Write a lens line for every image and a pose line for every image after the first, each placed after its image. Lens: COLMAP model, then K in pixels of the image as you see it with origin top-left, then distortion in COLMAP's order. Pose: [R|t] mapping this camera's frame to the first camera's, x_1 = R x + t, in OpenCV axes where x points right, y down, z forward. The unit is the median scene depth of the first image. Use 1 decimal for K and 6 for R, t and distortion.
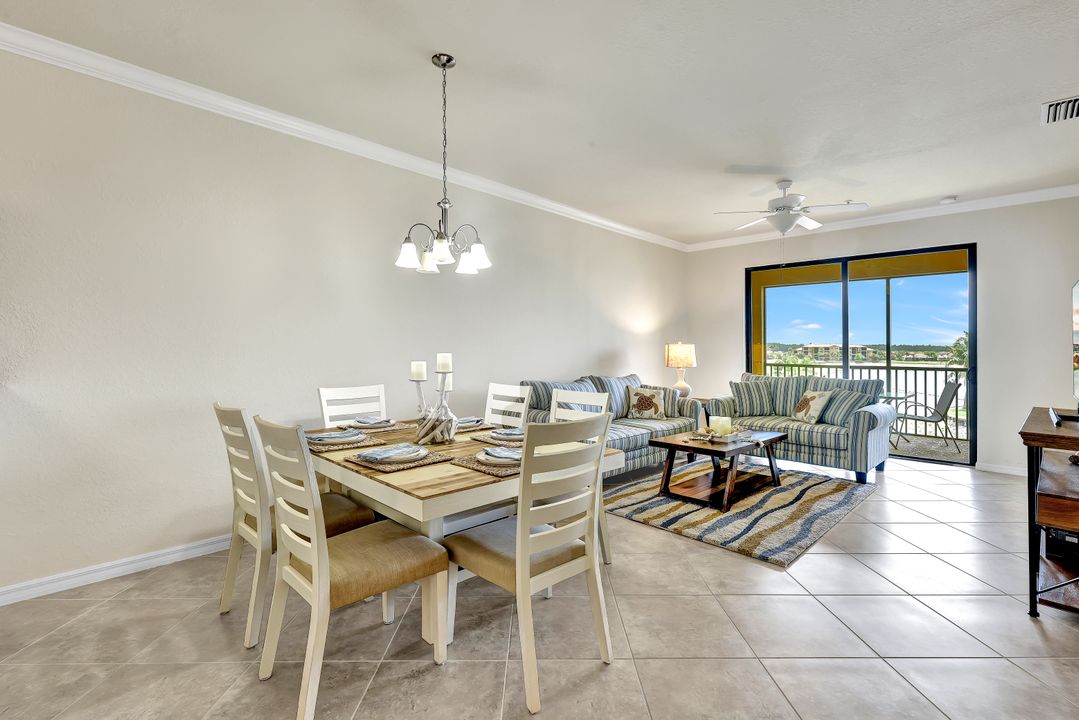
lens RADIAL K [[492.9, 0, 542.2], [0, 492.9, 355.3], [0, 0, 1]] dist [0.002336, -0.000555]
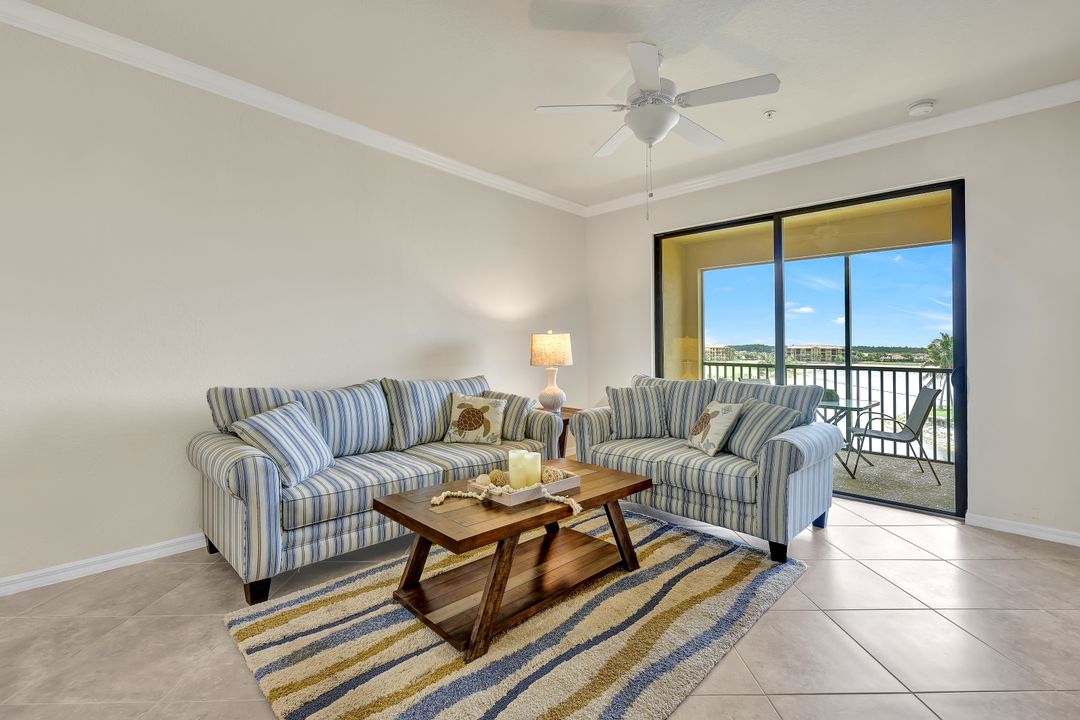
lens RADIAL K [[471.6, 0, 537.2], [0, 471.6, 349.6], [0, 0, 1]] dist [-0.000427, -0.002093]
pose [[0.999994, 0.003397, 0.000796, 0.299191], [-0.003387, 0.999917, -0.012458, 0.010384], [-0.000838, 0.012456, 0.999922, 0.362431]]
